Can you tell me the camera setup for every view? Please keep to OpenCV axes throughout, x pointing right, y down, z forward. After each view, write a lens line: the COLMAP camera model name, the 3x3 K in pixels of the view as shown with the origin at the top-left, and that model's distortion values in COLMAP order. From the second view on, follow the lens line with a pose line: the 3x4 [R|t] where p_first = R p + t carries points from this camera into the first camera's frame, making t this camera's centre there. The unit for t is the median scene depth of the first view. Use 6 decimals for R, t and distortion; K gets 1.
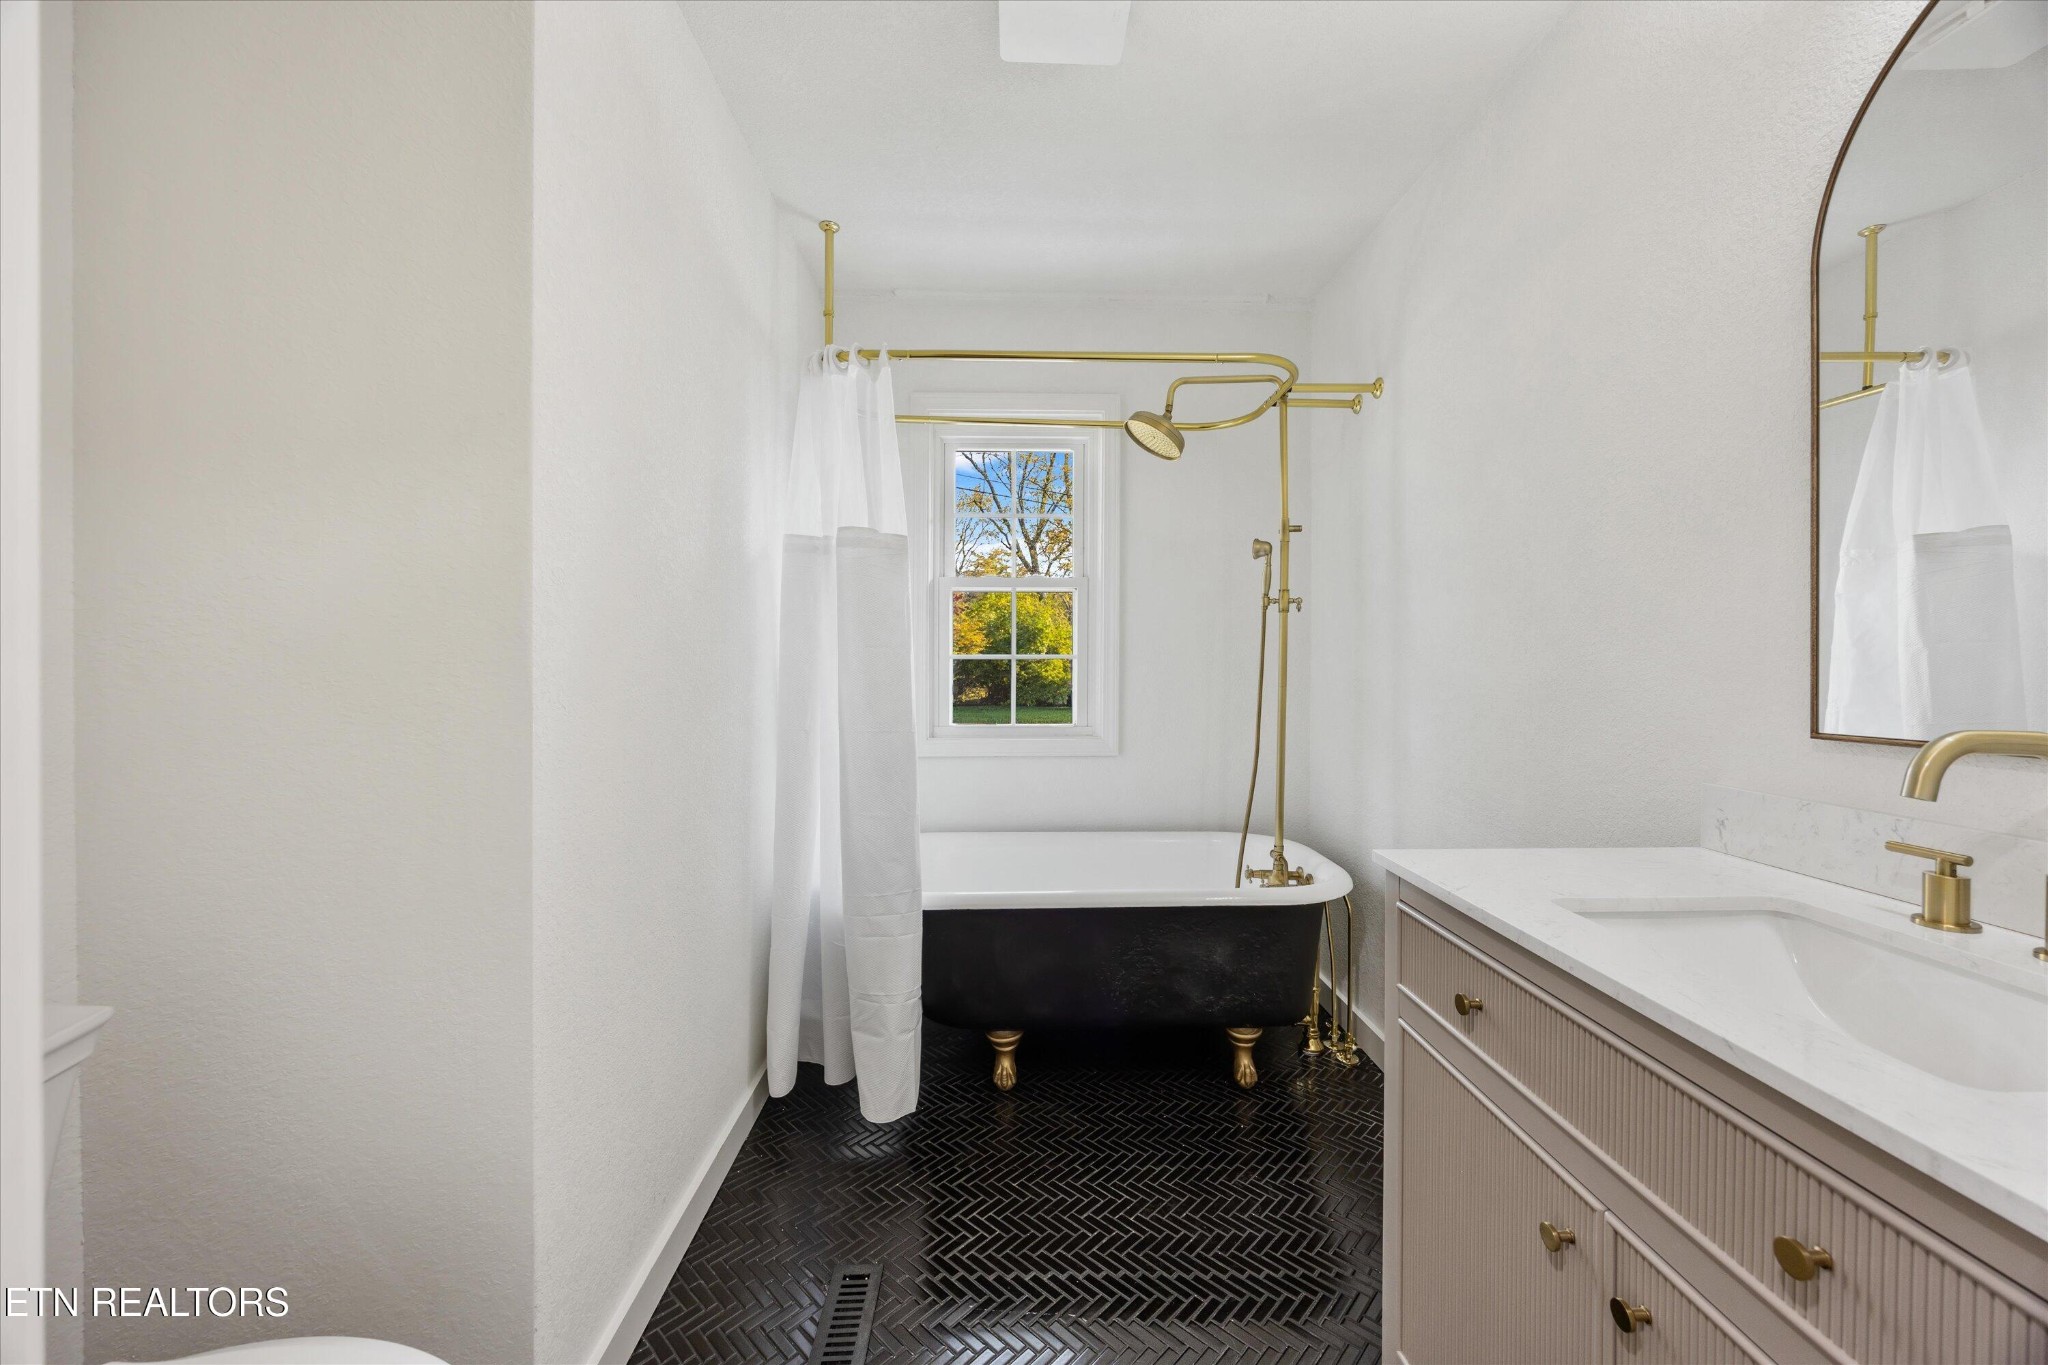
lens RADIAL K [[779.7, 0, 1026.5], [0, 779.7, 678.5], [0, 0, 1]] dist [-0.002480, -0.000143]
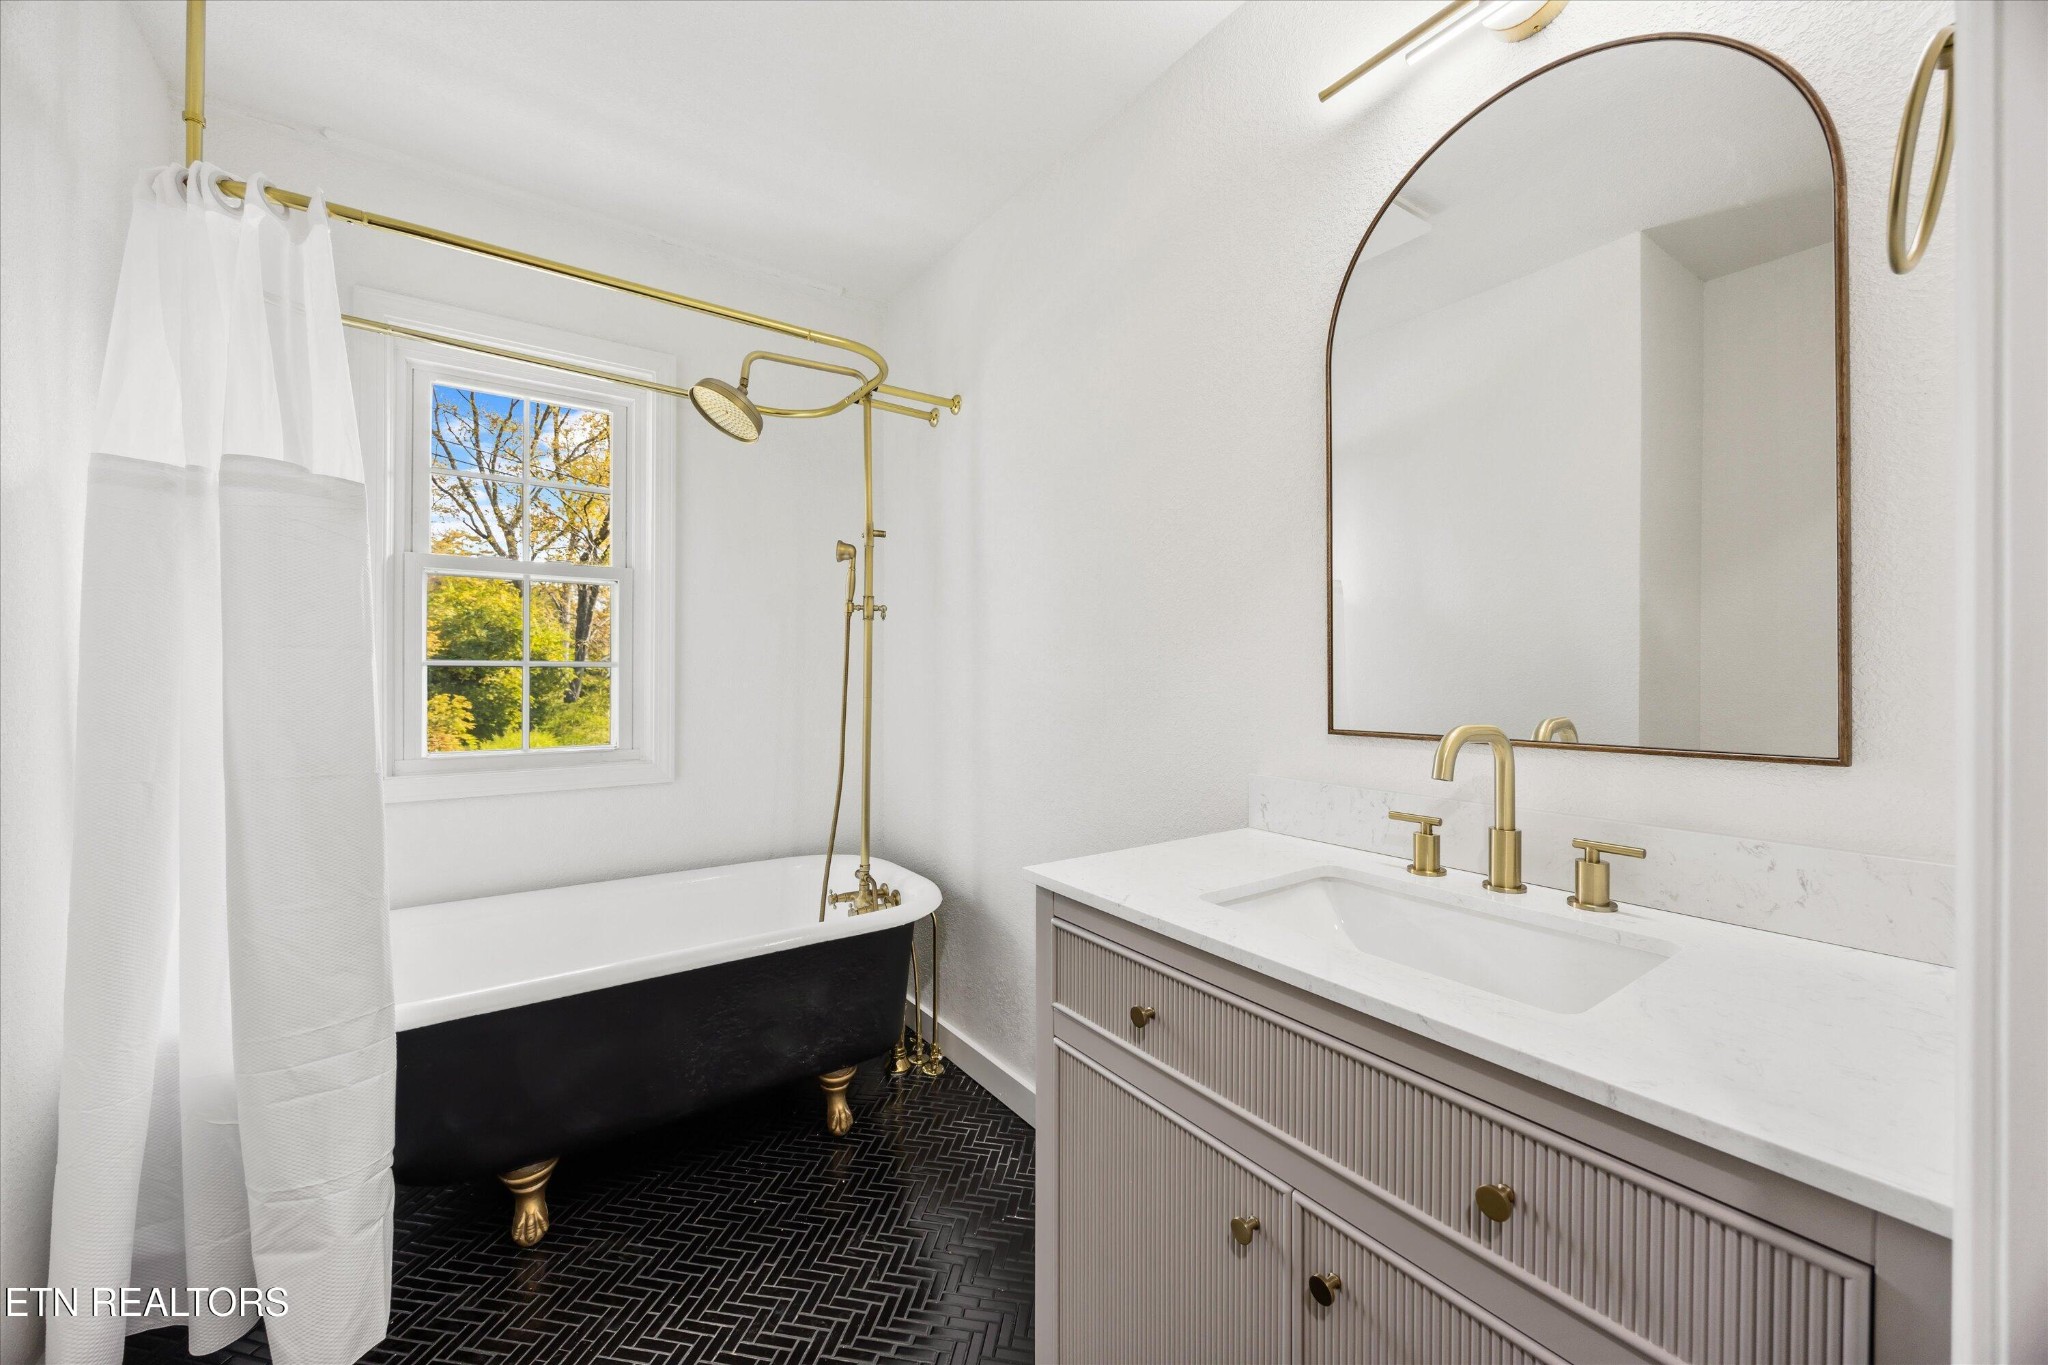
lens RADIAL K [[779.7, 0, 1026.5], [0, 779.7, 678.5], [0, 0, 1]] dist [-0.002480, -0.000143]
pose [[0.827391, -0.001729, 0.561624, -0.052185], [0.008434, 0.999921, -0.009347, -0.002503], [-0.561563, 0.012471, 0.827340, 0.110065]]
